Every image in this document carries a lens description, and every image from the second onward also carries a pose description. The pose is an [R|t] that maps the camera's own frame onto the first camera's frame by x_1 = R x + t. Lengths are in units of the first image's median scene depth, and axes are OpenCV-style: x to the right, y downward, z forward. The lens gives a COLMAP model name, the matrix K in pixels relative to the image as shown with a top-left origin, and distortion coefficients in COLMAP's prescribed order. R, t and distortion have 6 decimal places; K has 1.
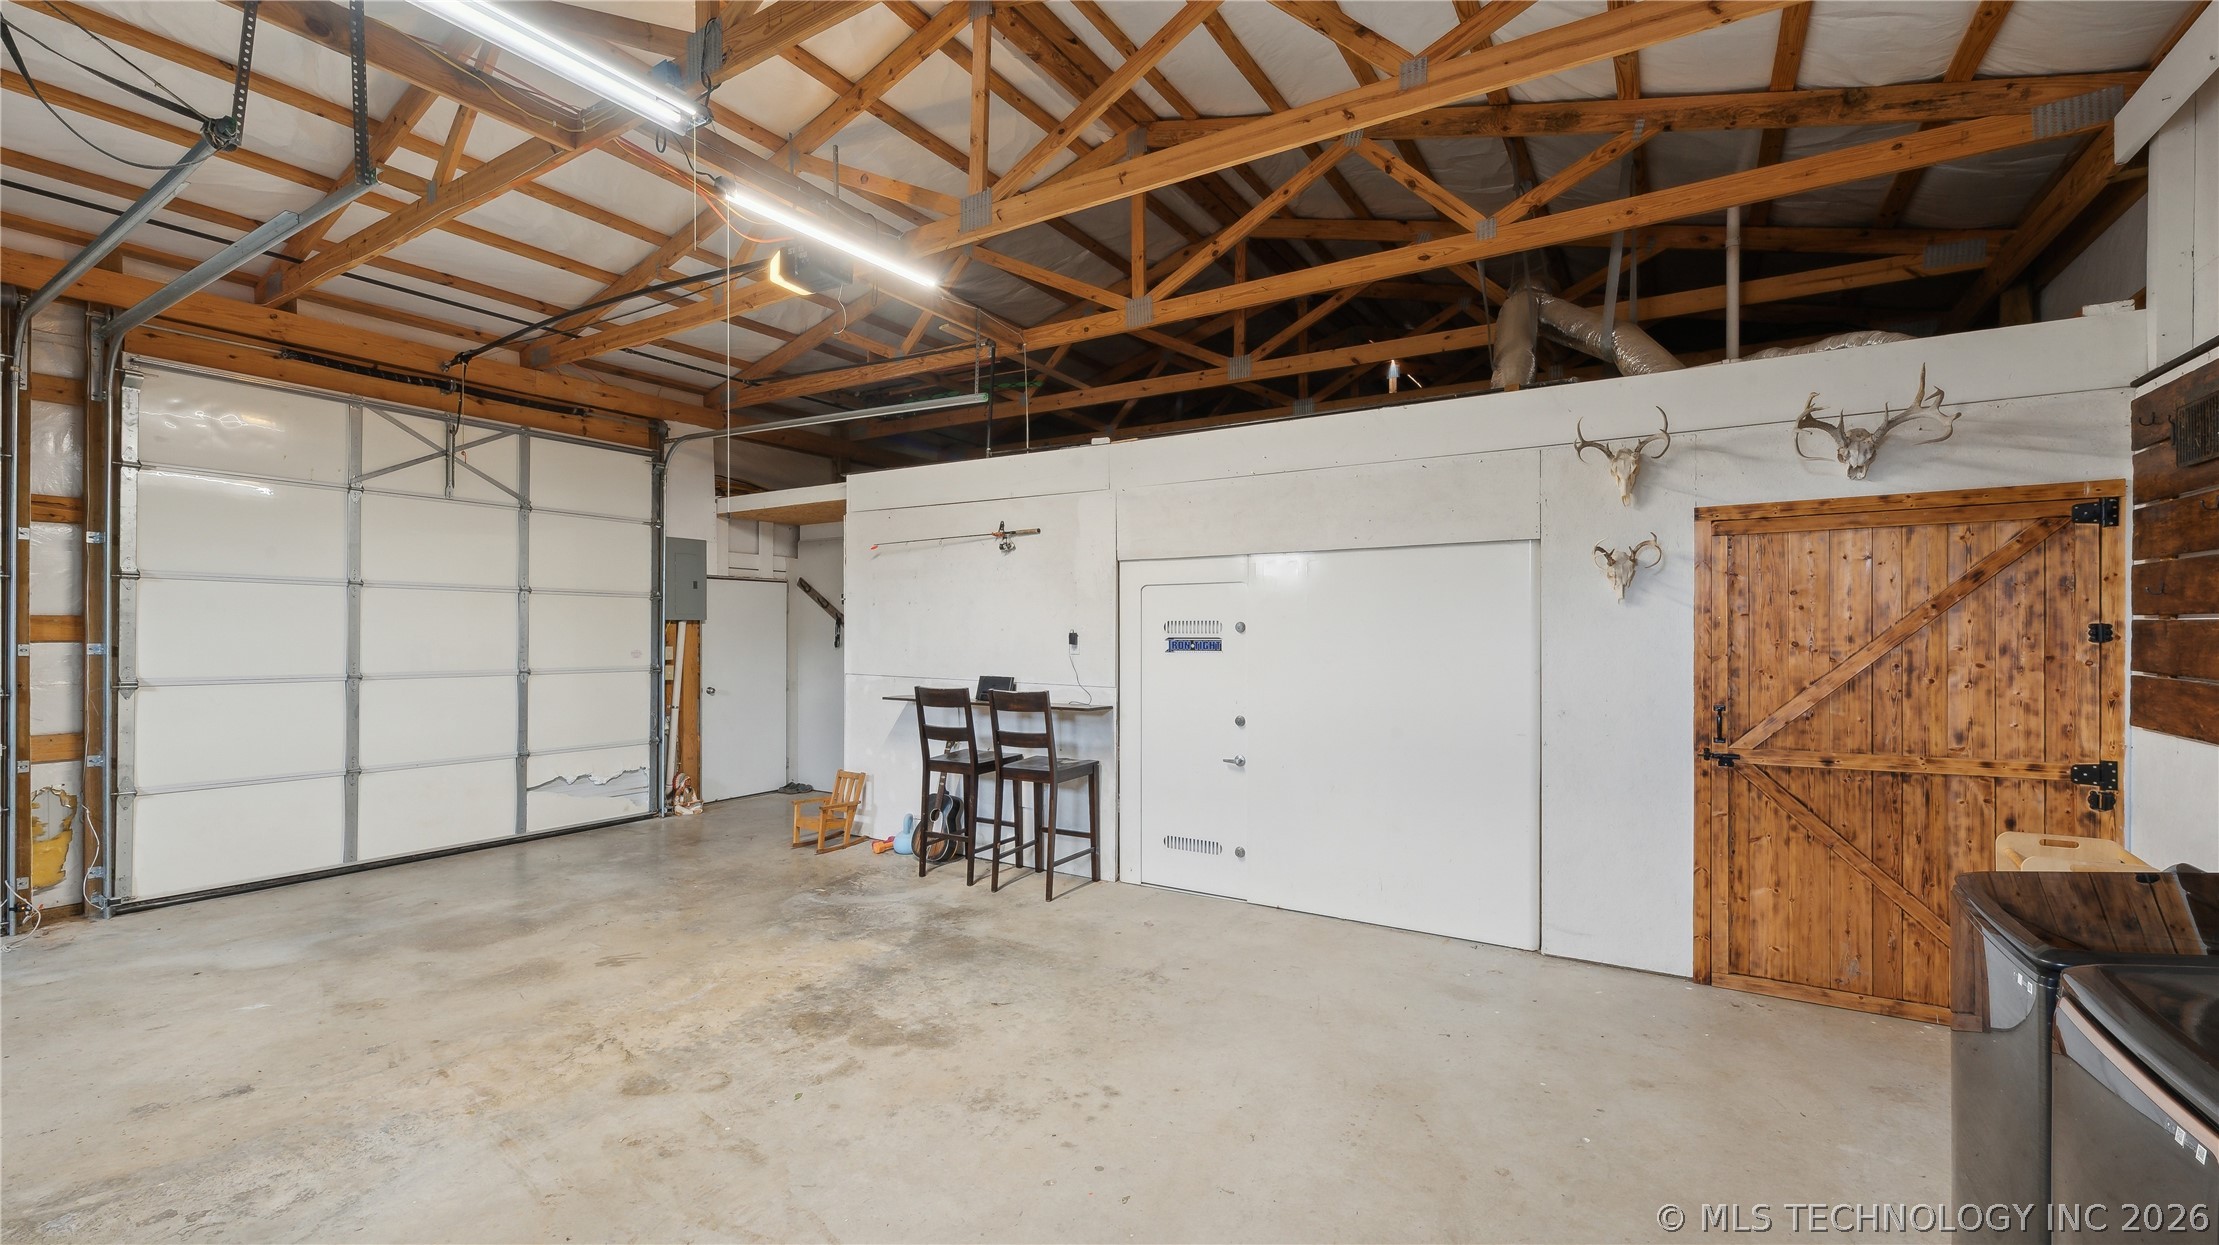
lens RADIAL K [[909.4, 0, 1117.9], [0, 909.4, 630.0], [0, 0, 1]] dist [0.002138, -0.000155]
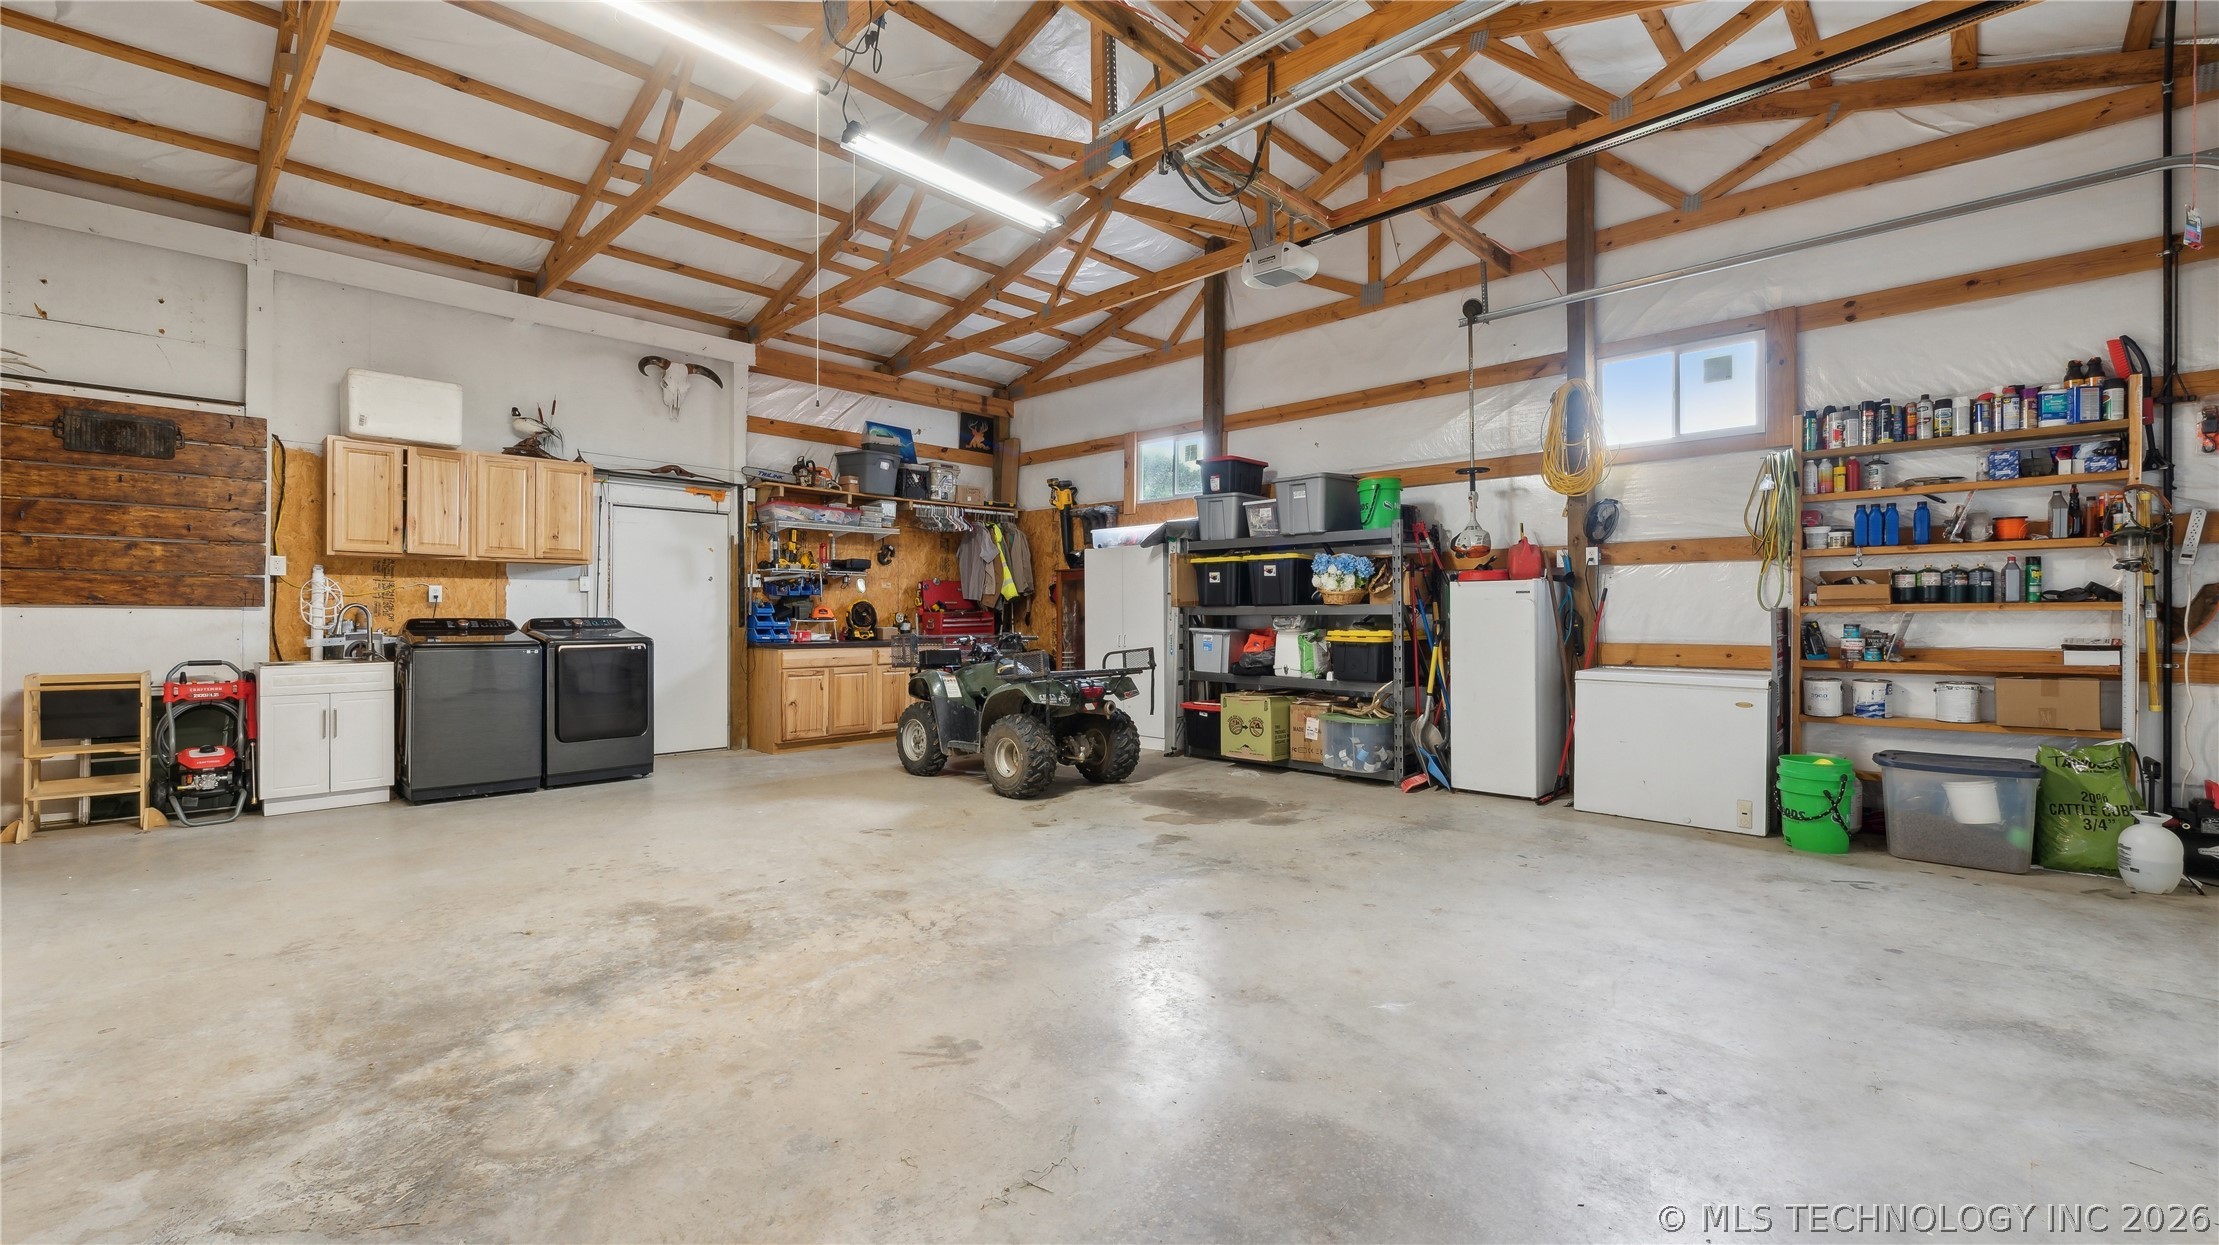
lens RADIAL K [[909.4, 0, 1126.0], [0, 909.4, 613.4], [0, 0, 1]] dist [0.002138, -0.000155]
pose [[-0.979756, -0.001330, 0.200192, -0.810054], [-0.001468, 0.999999, -0.000543, 0.091494], [-0.200191, -0.000826, -0.979757, 1.609361]]
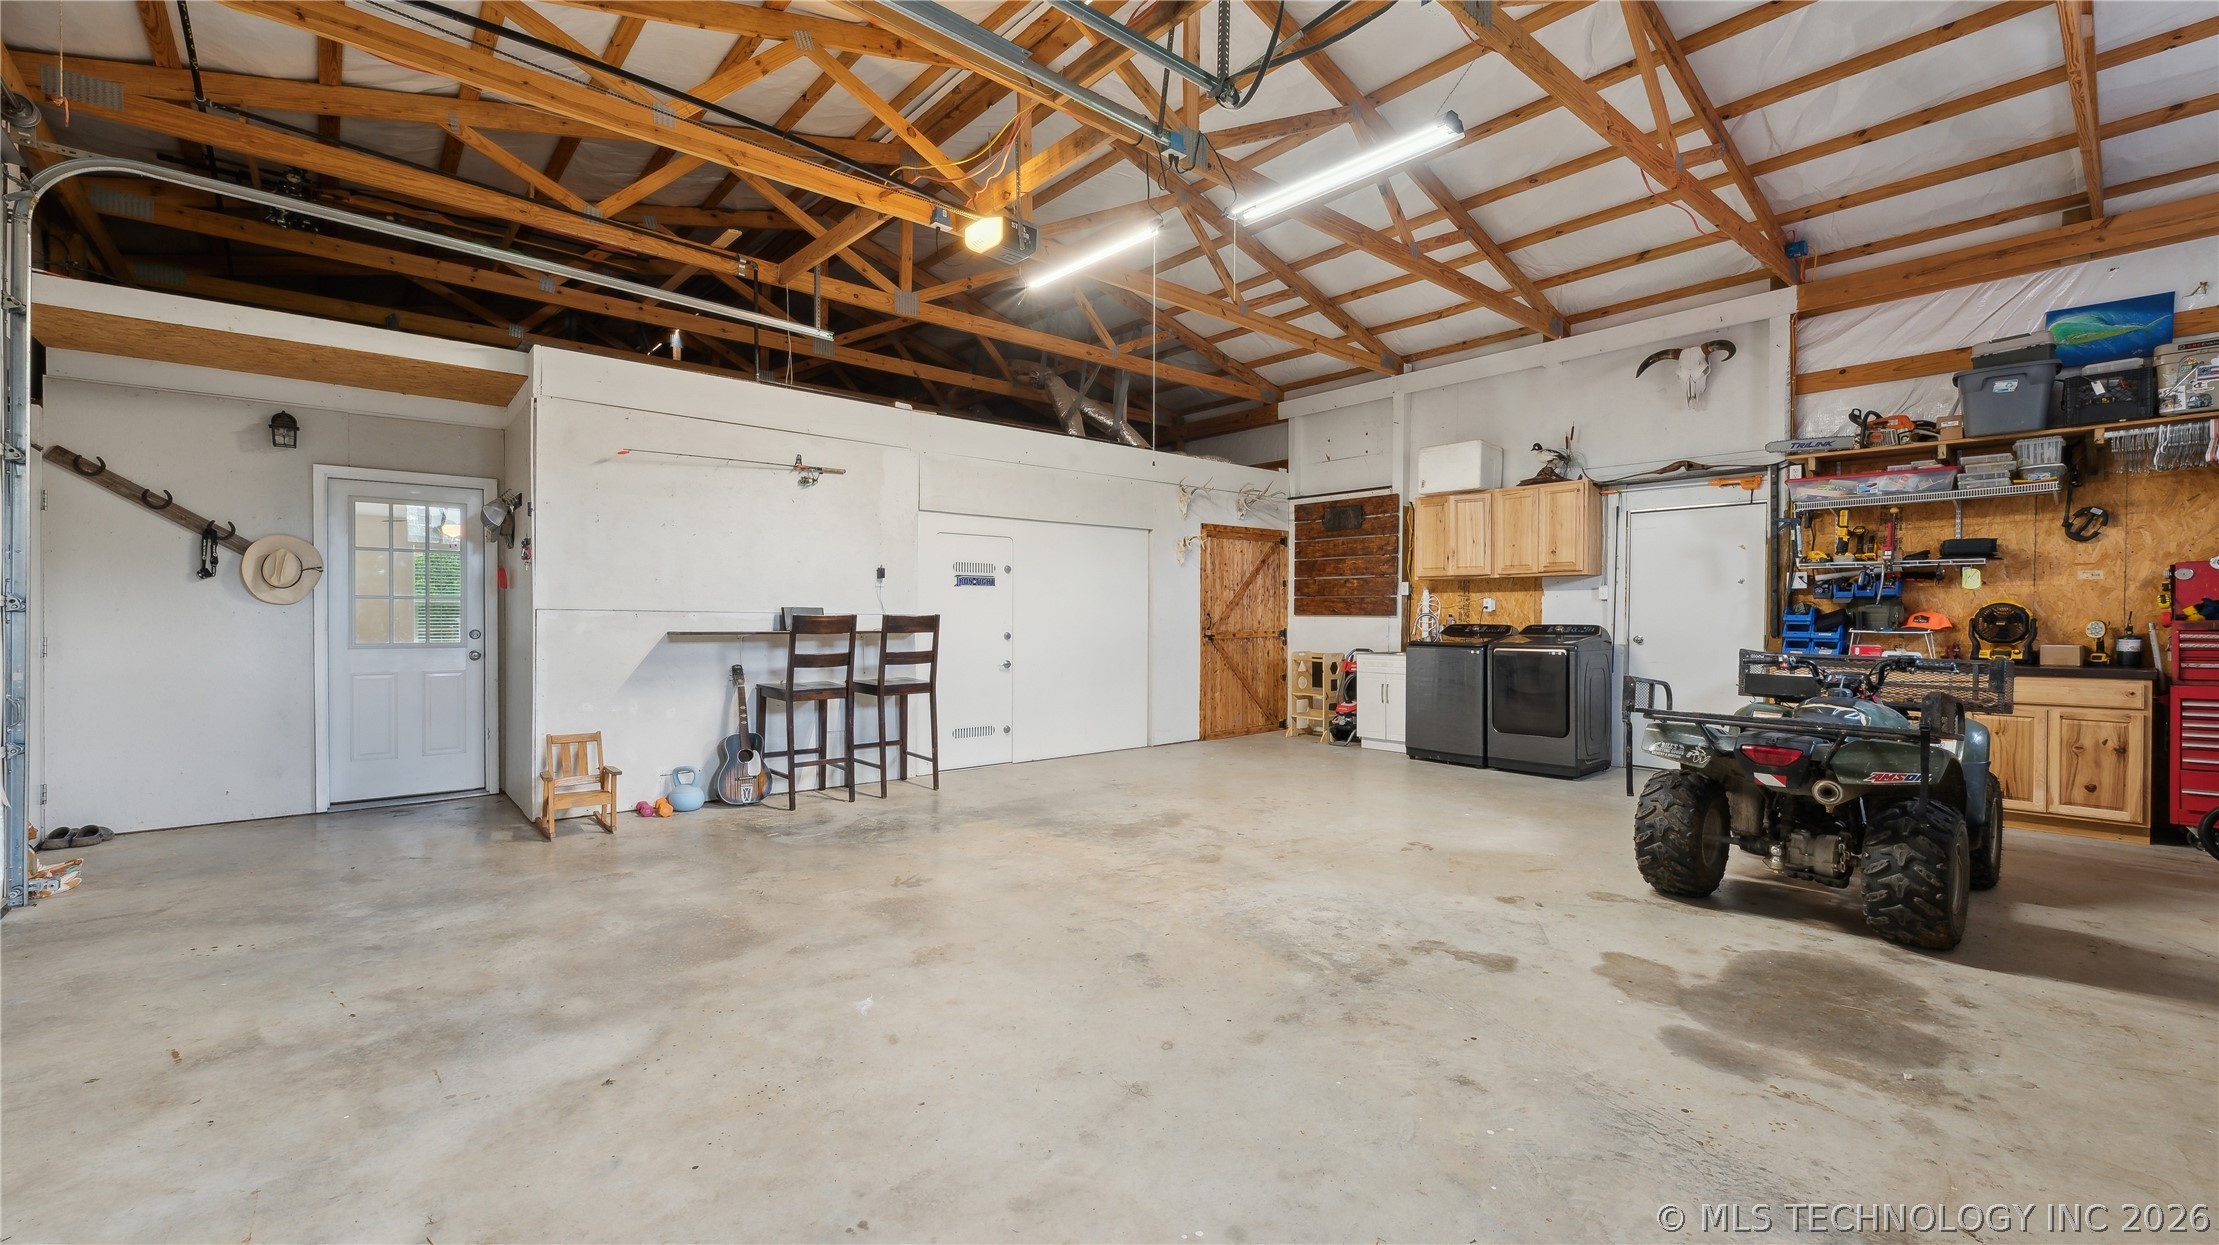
lens RADIAL K [[909.4, 0, 1111.8], [0, 909.4, 621.9], [0, 0, 1]] dist [0.002138, -0.000155]
pose [[0.297229, -0.004183, 0.954797, -1.462531], [-0.003923, 0.999977, 0.005602, 0.088120], [-0.954798, -0.005410, 0.297205, 0.539769]]
